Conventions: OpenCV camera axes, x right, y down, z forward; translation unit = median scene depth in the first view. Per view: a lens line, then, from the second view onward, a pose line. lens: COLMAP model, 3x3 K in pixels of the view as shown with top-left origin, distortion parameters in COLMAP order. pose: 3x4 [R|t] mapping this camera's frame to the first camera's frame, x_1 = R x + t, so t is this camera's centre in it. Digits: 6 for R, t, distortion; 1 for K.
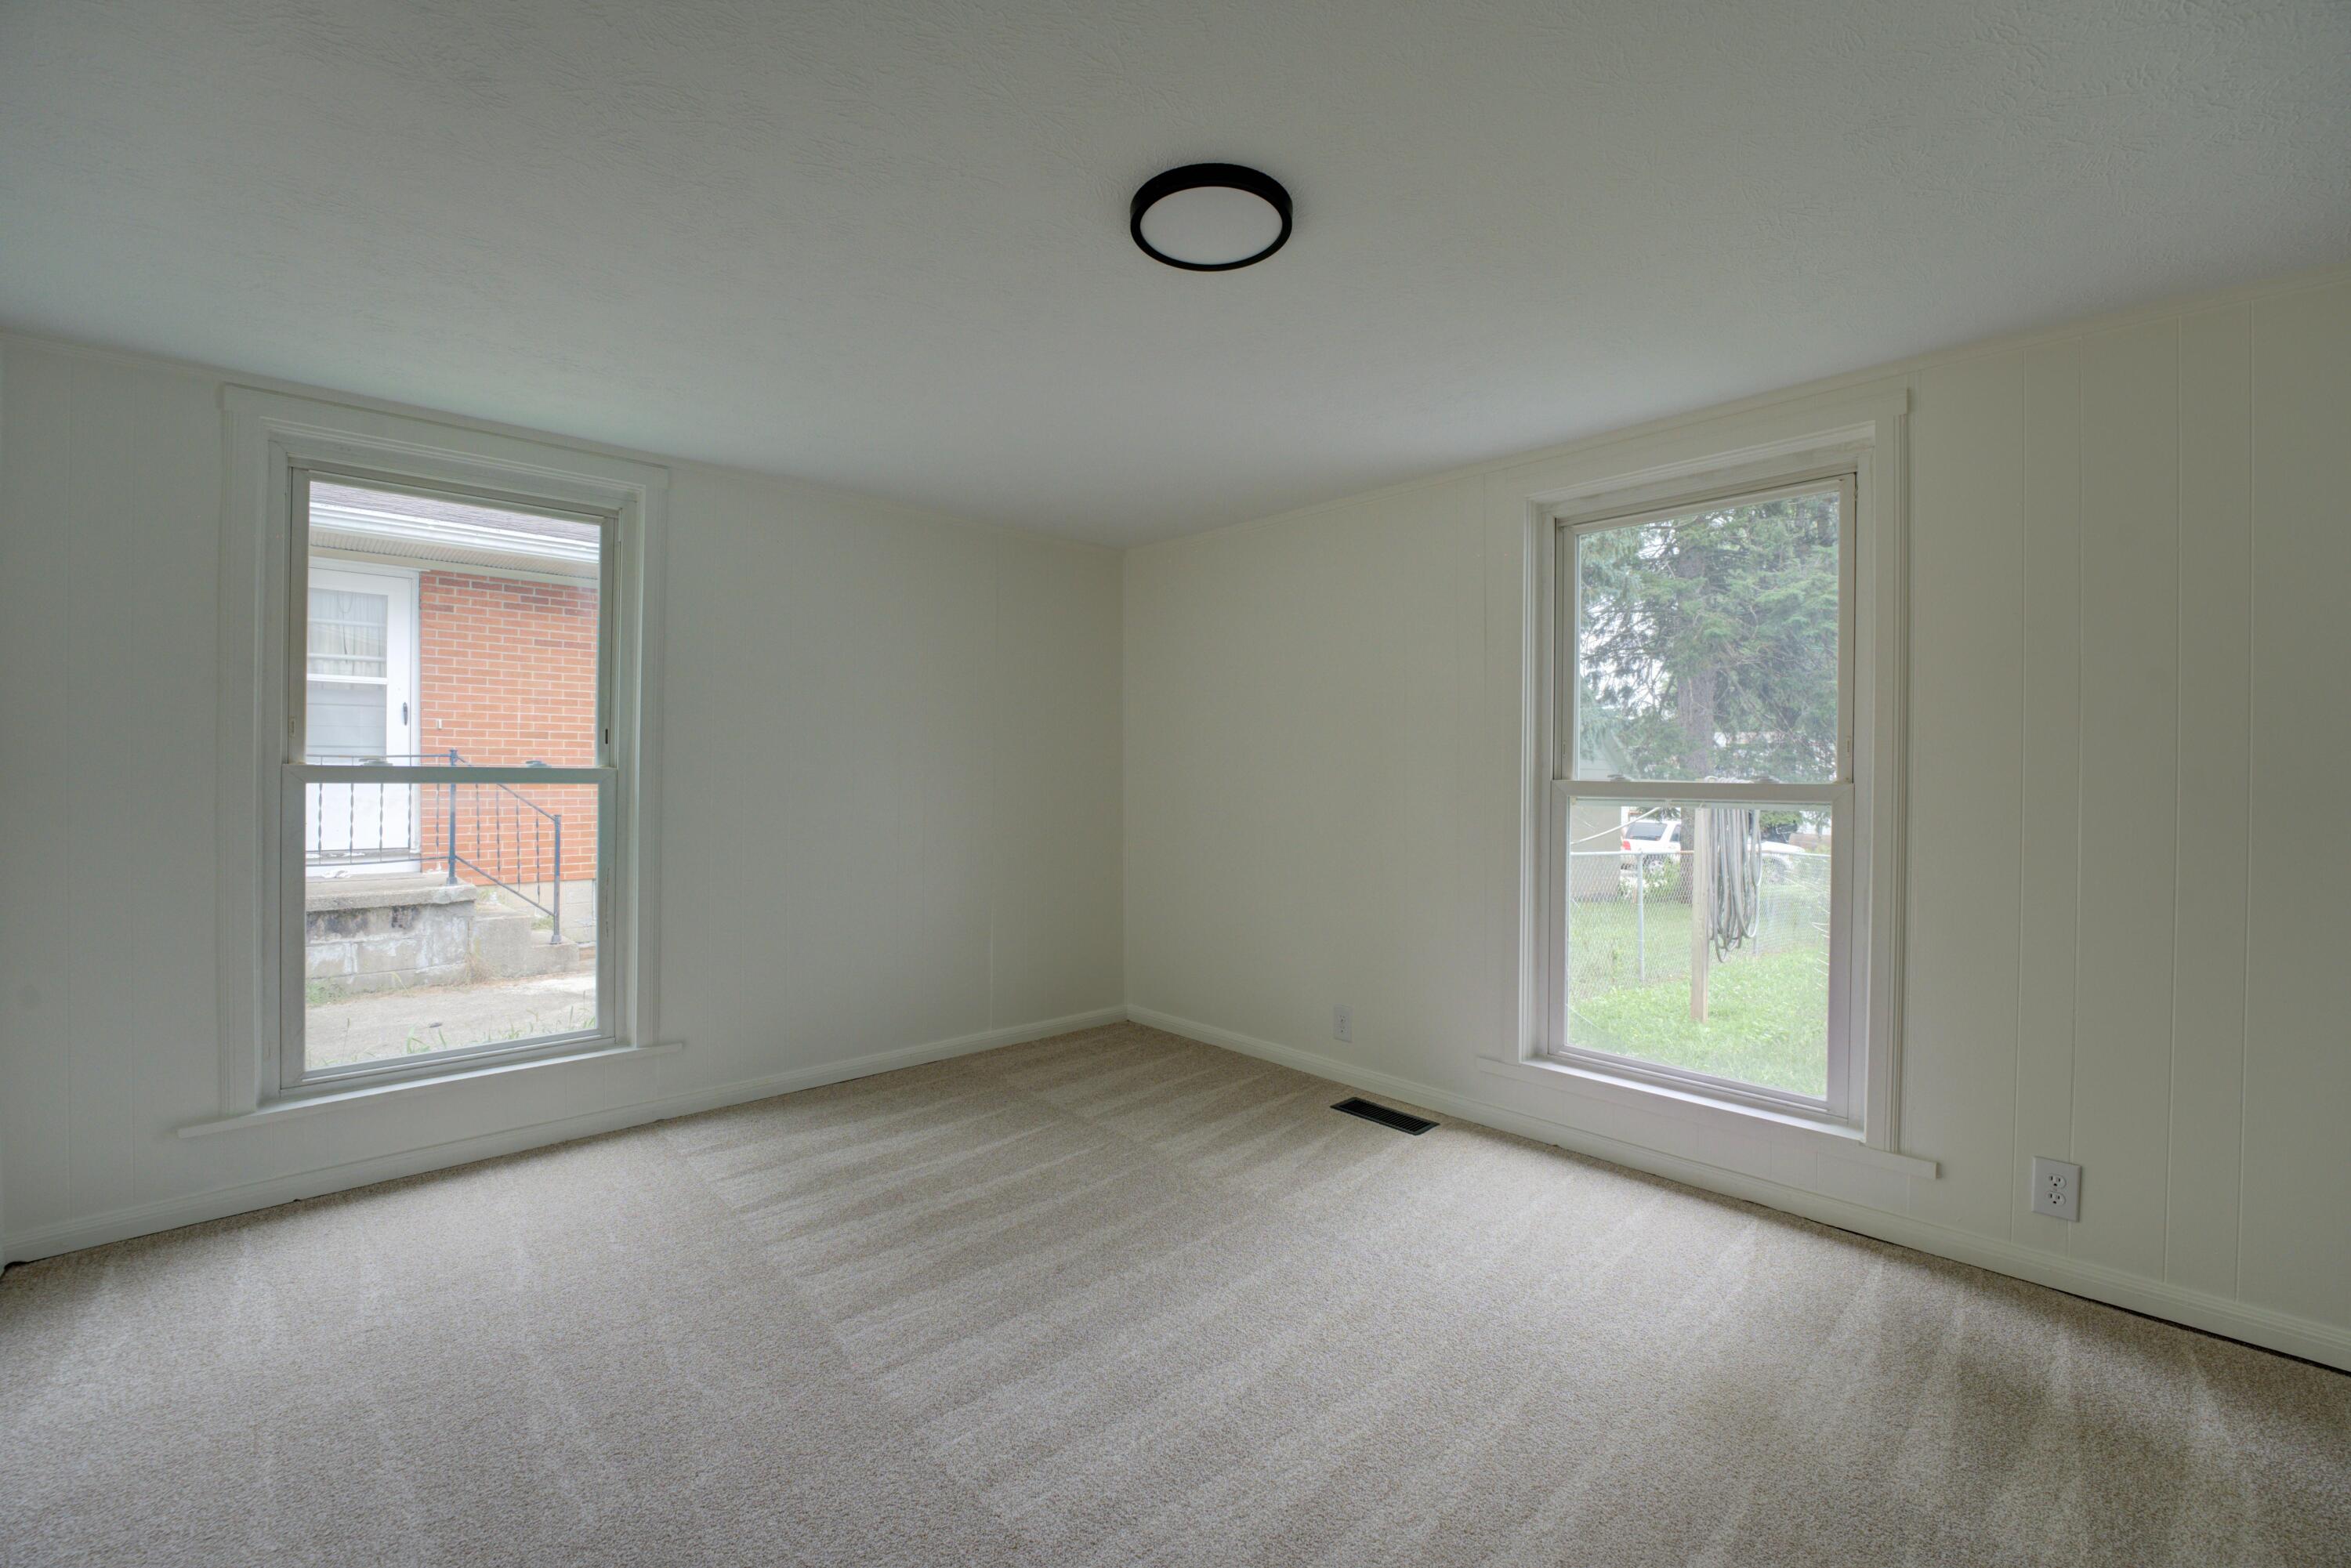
lens RADIAL K [[967.1, 0, 1174.9], [0, 967.1, 779.2], [0, 0, 1]] dist [-0.027605, 0.001646]
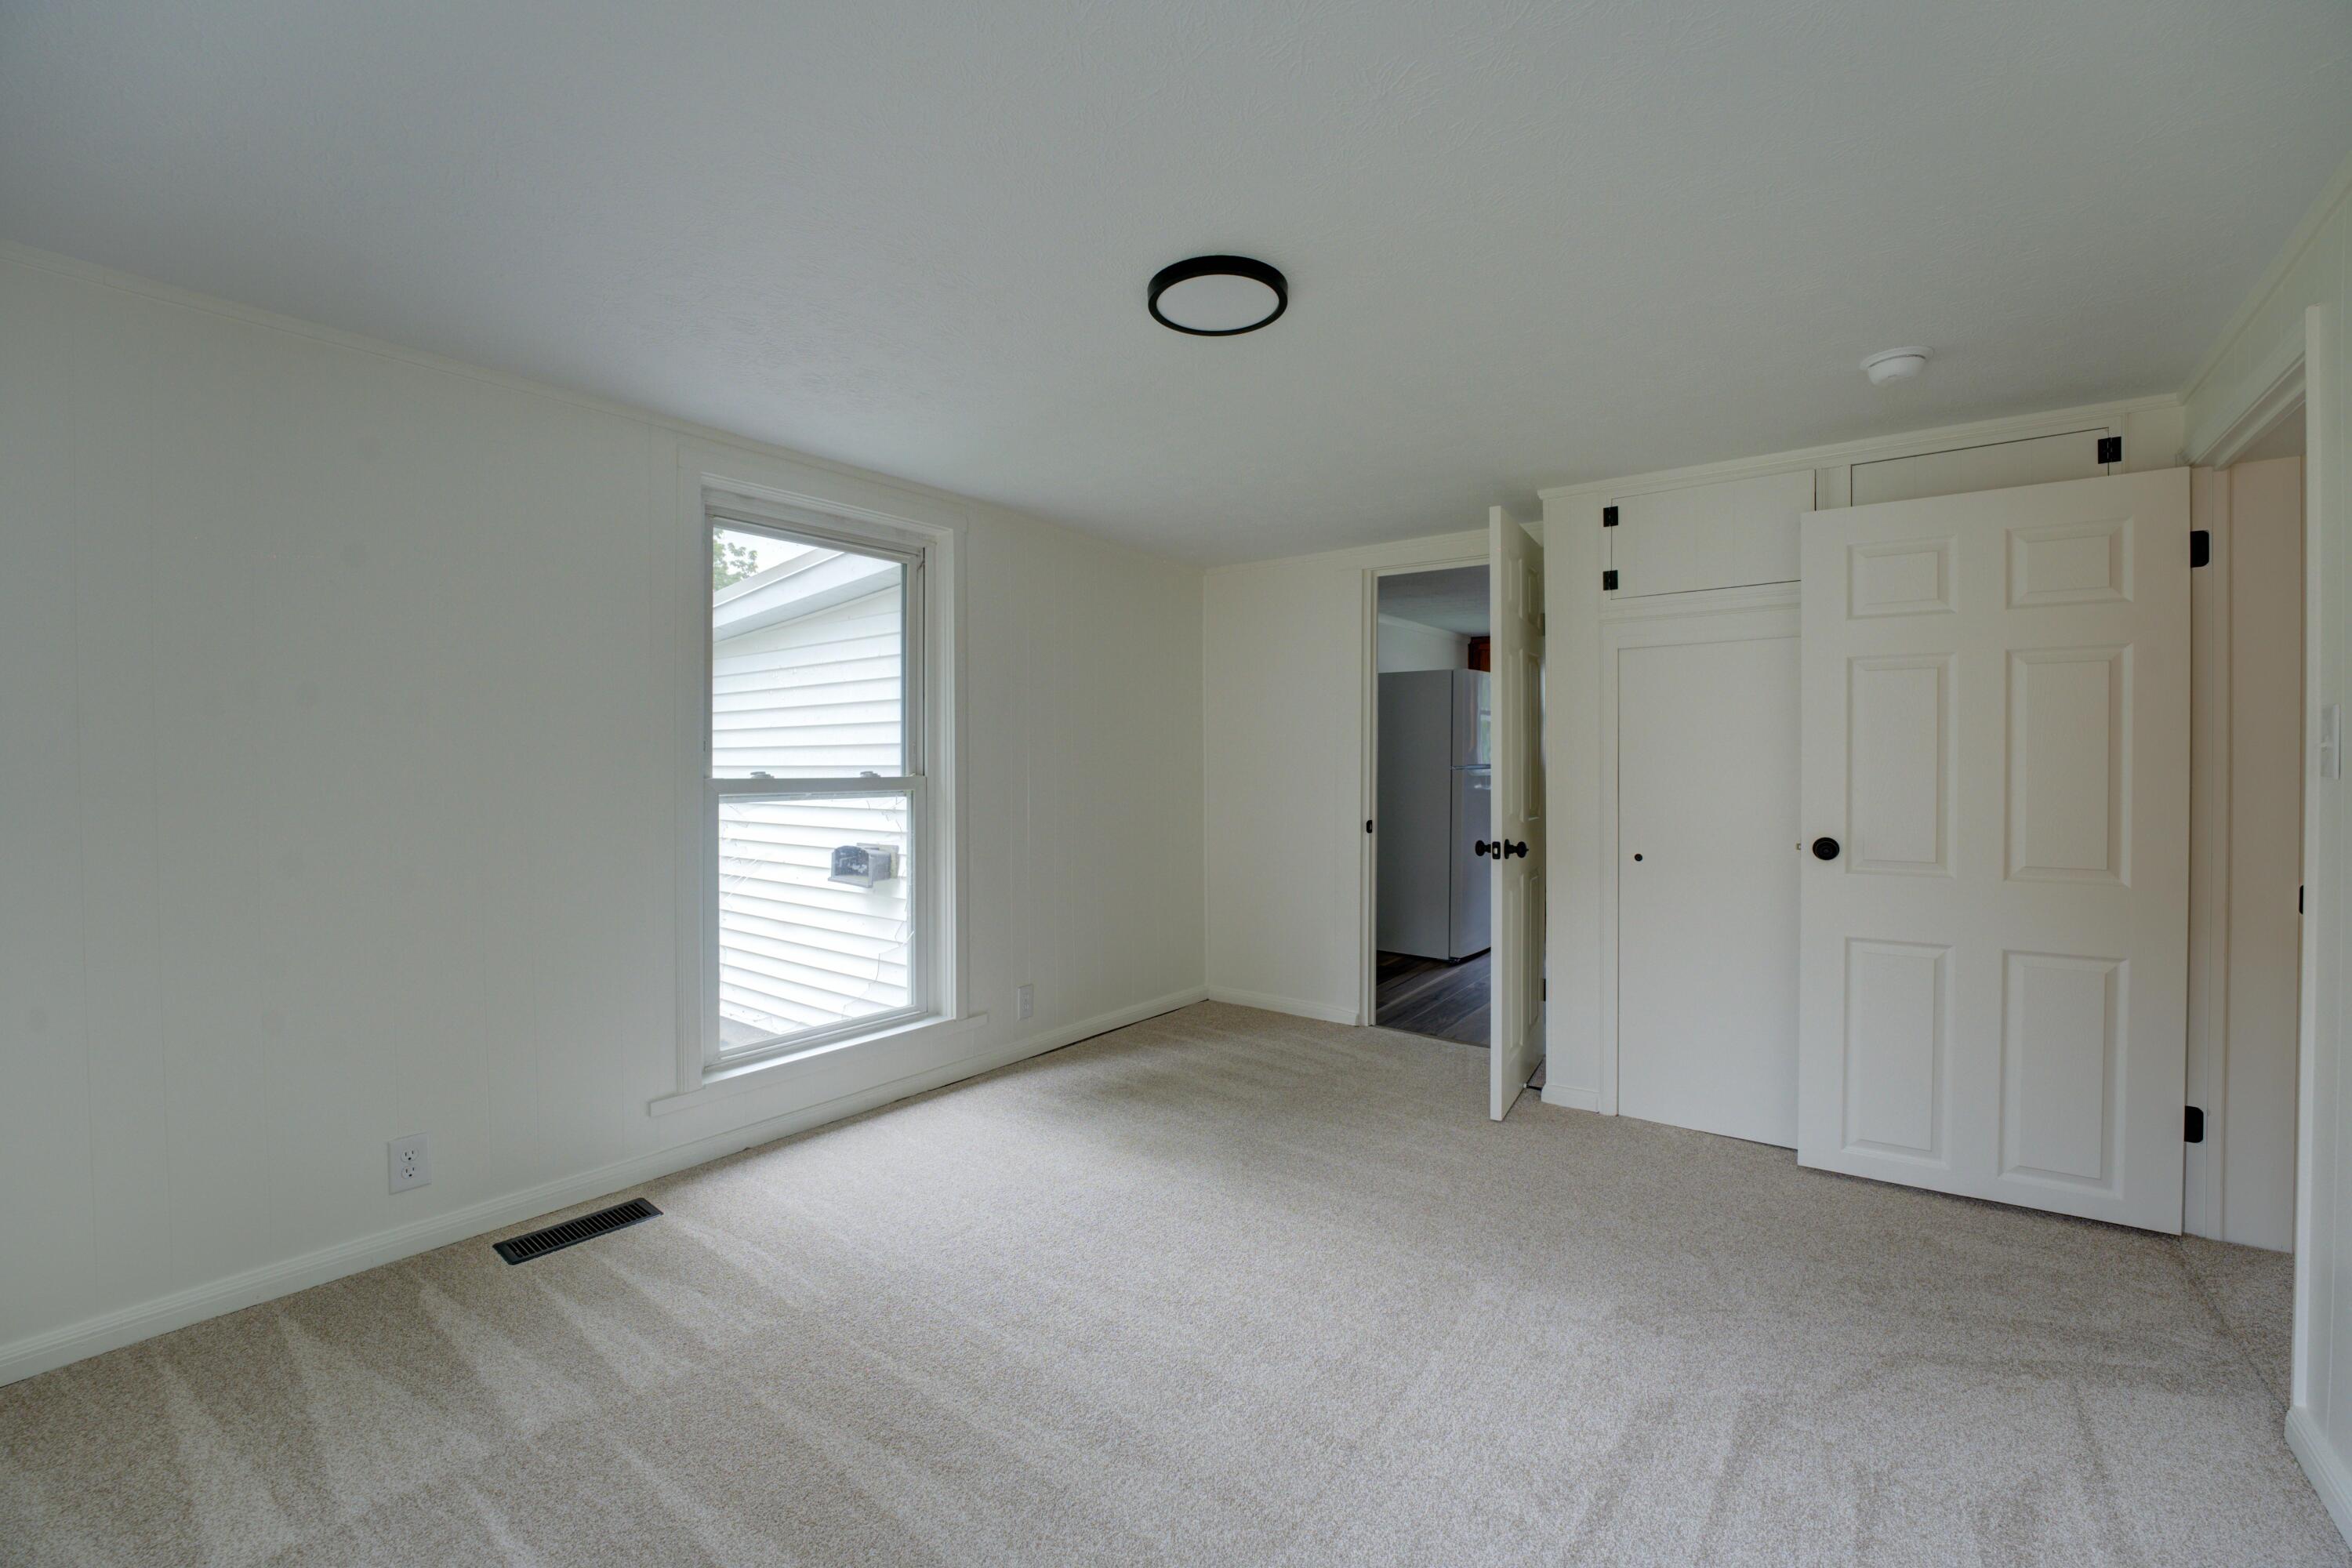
lens RADIAL K [[967.6, 0, 1196.7], [0, 967.6, 776.2], [0, 0, 1]] dist [-0.027605, 0.001646]
pose [[-0.175142, -0.021568, 0.984307, -0.628937], [0.004421, 0.999733, 0.022692, -0.021178], [-0.984533, 0.008326, -0.175000, 0.692523]]
